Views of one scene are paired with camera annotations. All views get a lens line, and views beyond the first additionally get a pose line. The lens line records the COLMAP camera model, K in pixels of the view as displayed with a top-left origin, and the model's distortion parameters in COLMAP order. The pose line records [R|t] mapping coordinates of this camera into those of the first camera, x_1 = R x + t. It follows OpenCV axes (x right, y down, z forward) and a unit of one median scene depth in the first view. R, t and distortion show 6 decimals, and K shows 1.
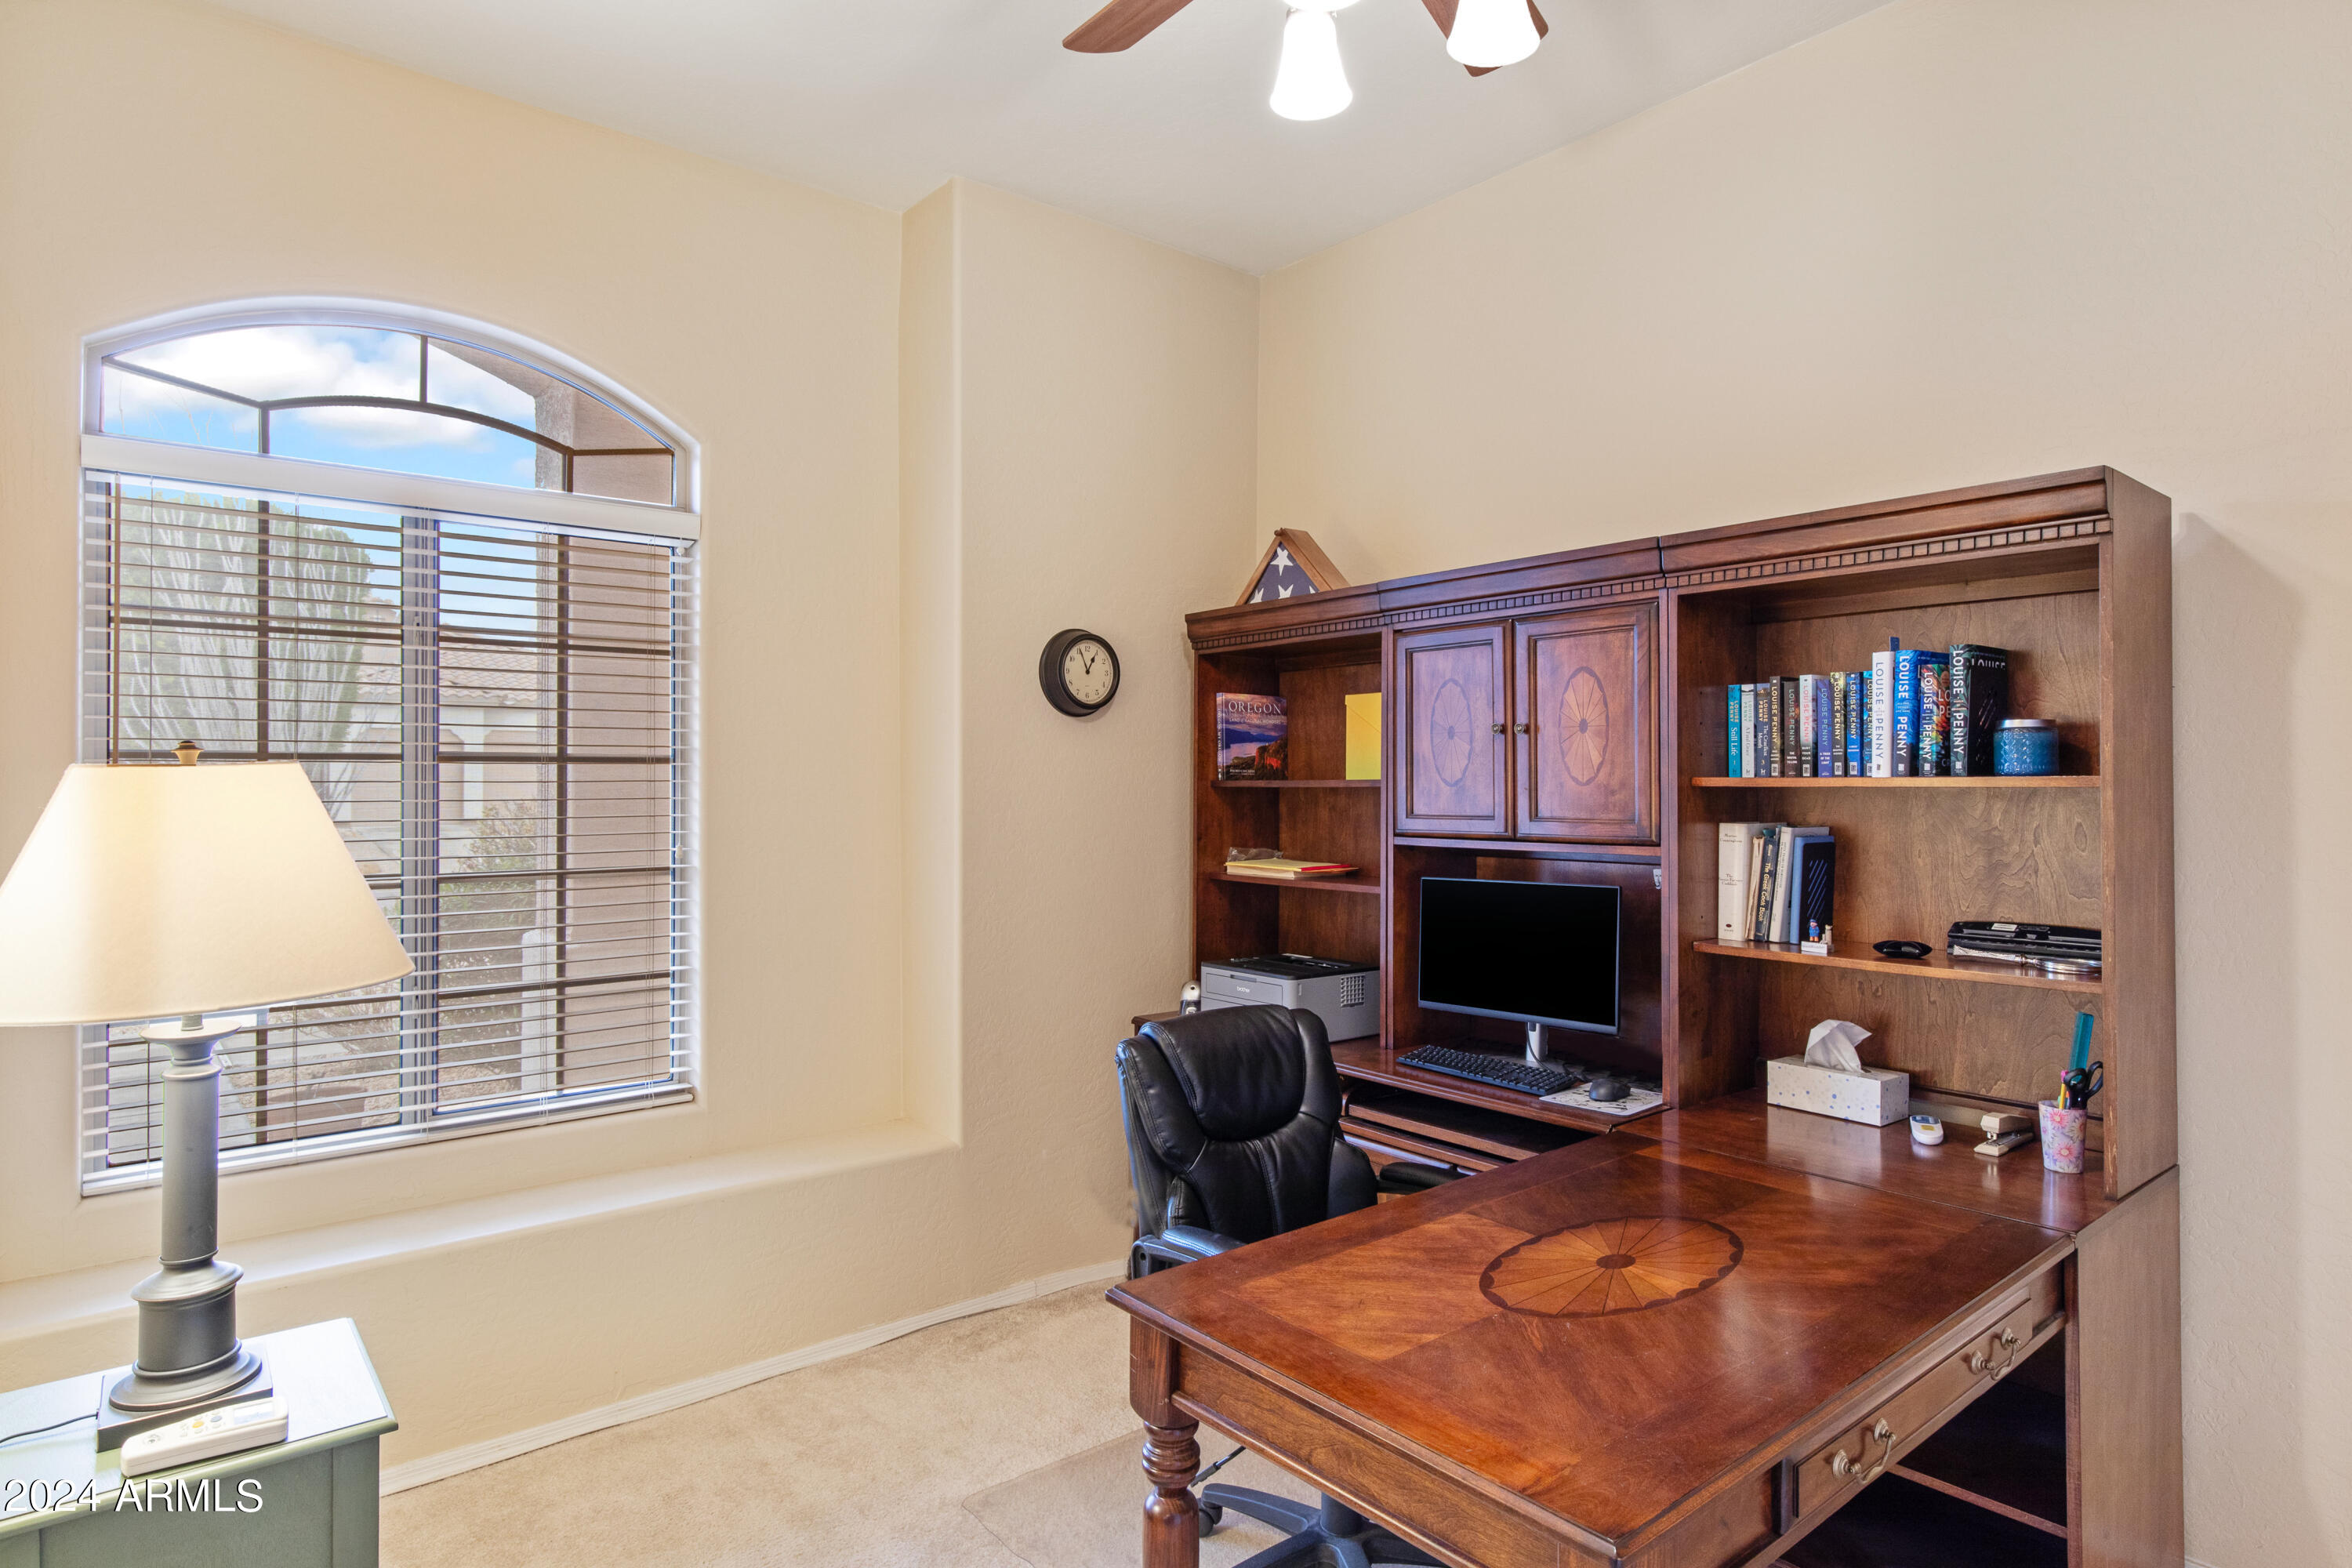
lens RADIAL K [[1286.0, 0, 1195.6], [0, 1286.0, 774.2], [0, 0, 1]] dist [0.001484, 0.001069]
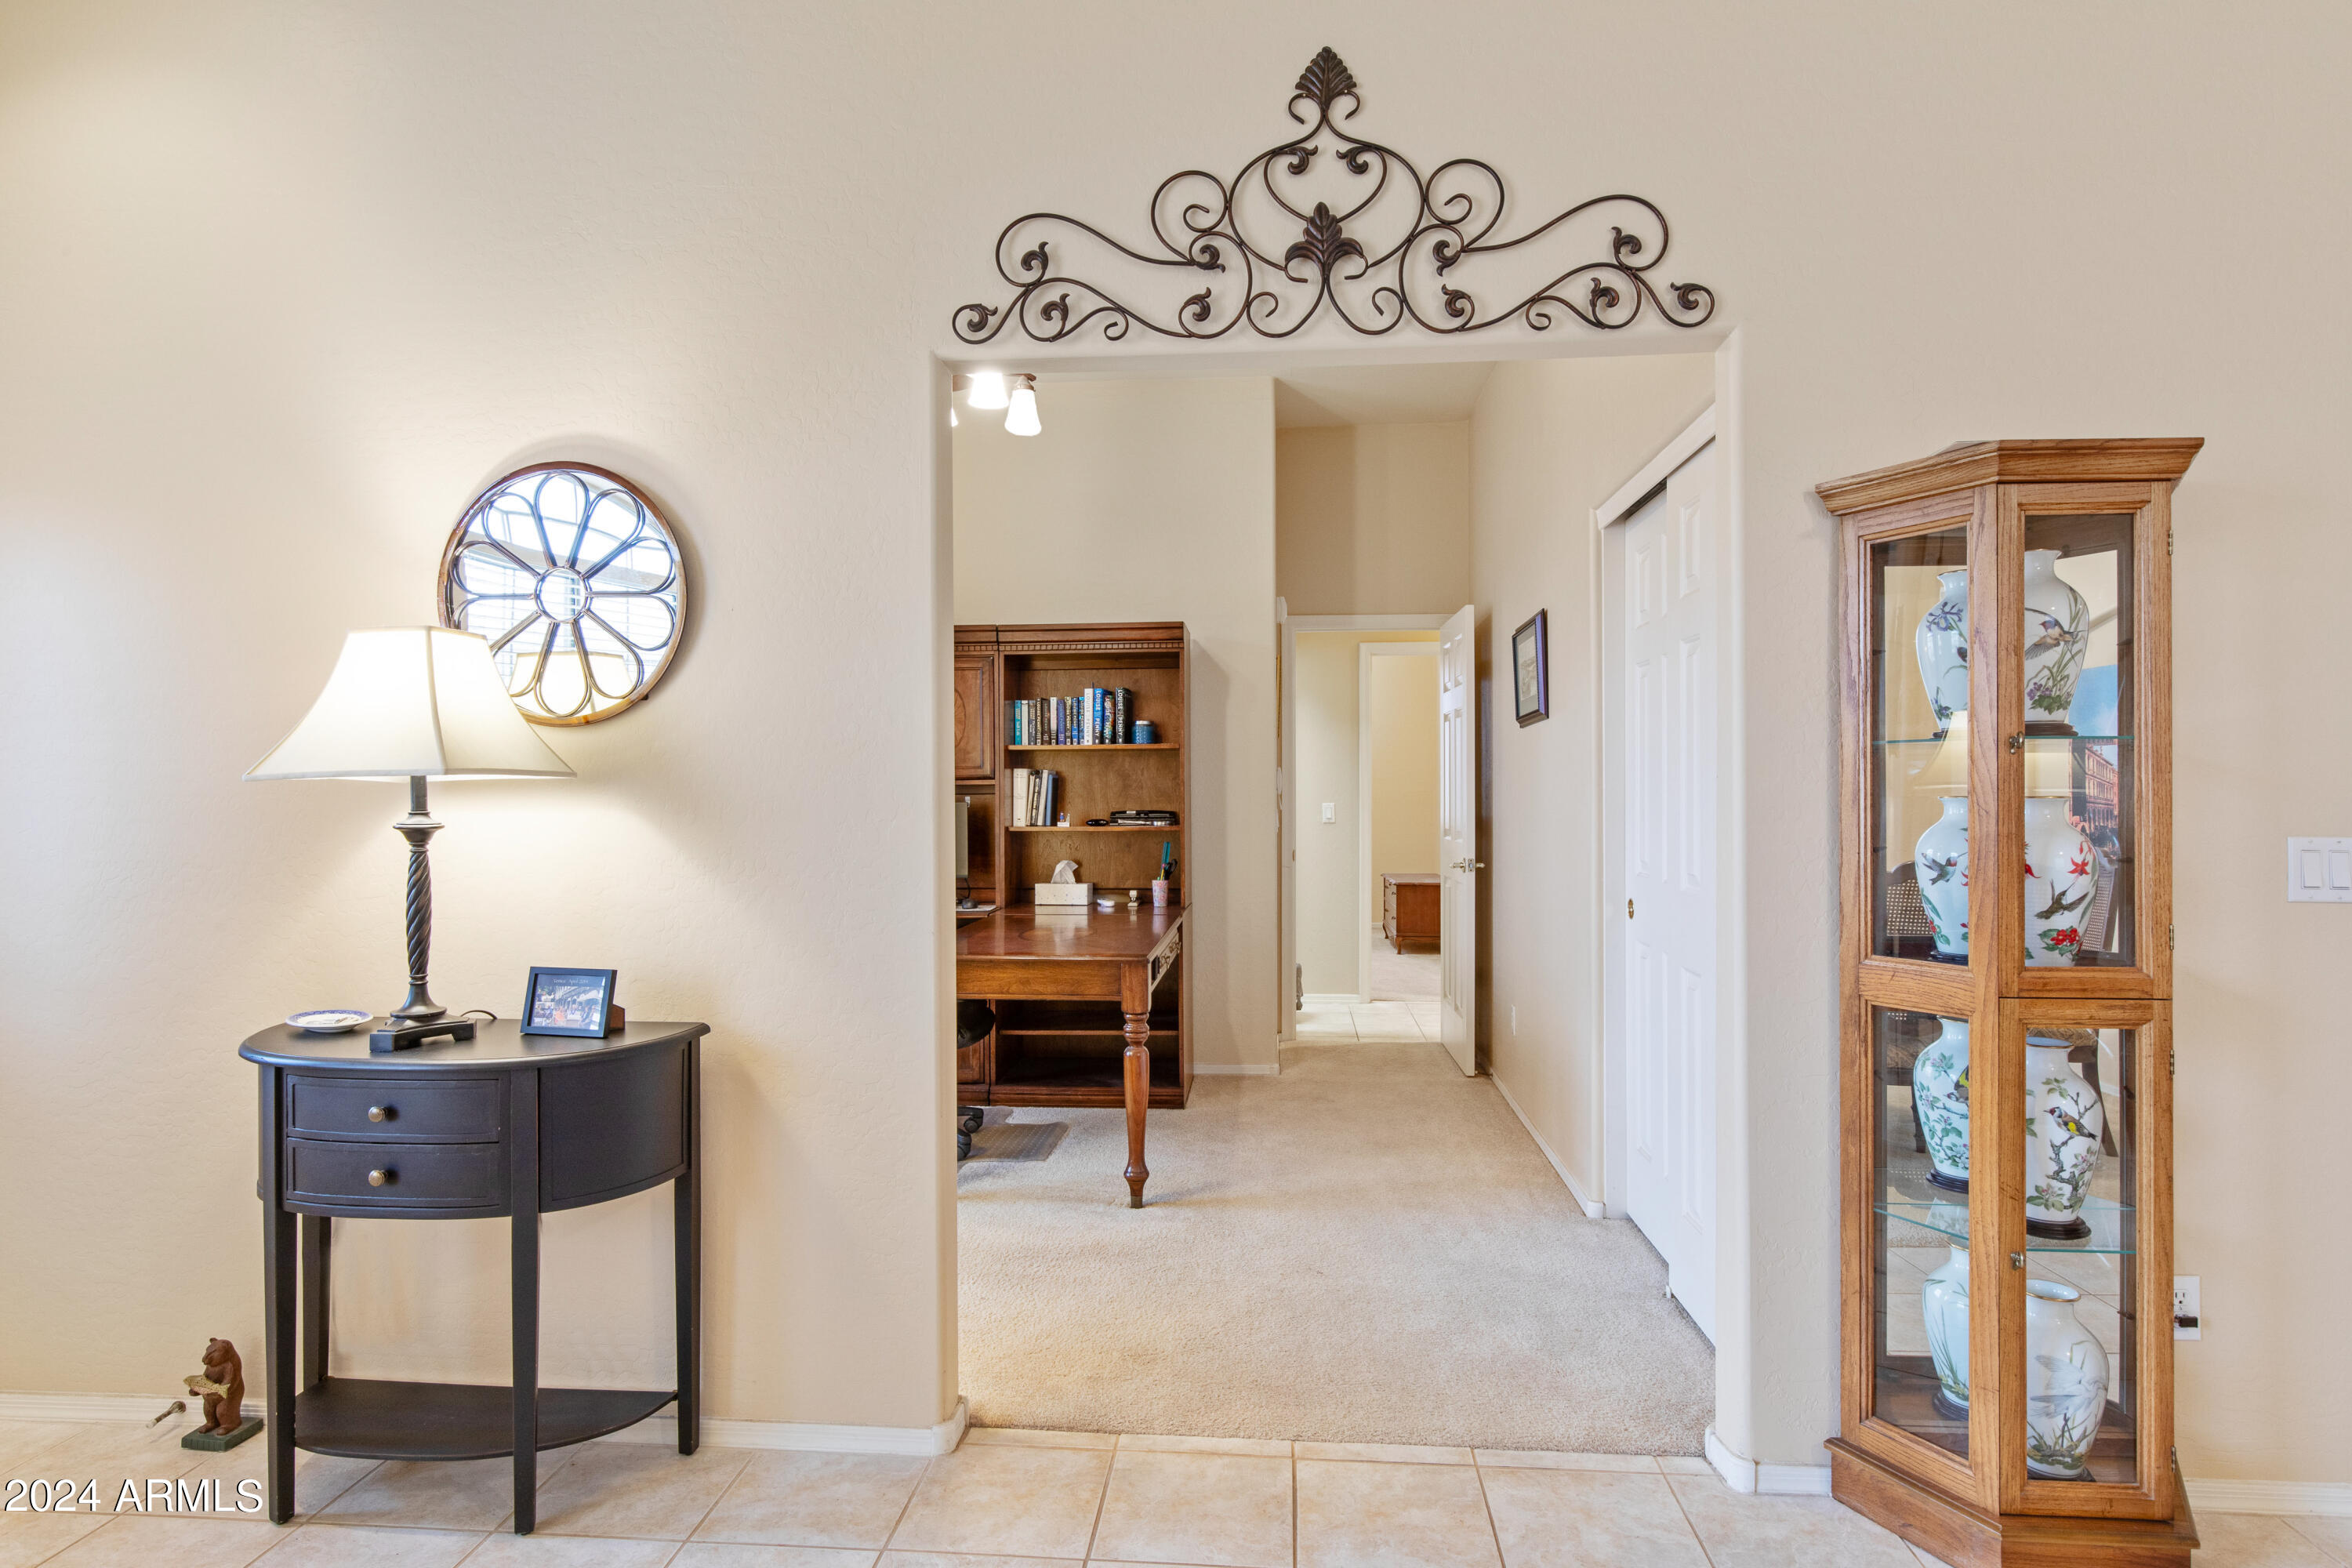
lens RADIAL K [[1286.0, 0, 1163.1], [0, 1286.0, 780.8], [0, 0, 1]] dist [0.001484, 0.001069]
pose [[0.704535, 0.002416, 0.709666, -0.914144], [-0.000311, 0.999995, -0.003097, 0.067896], [-0.709670, 0.001961, 0.704532, -0.623734]]
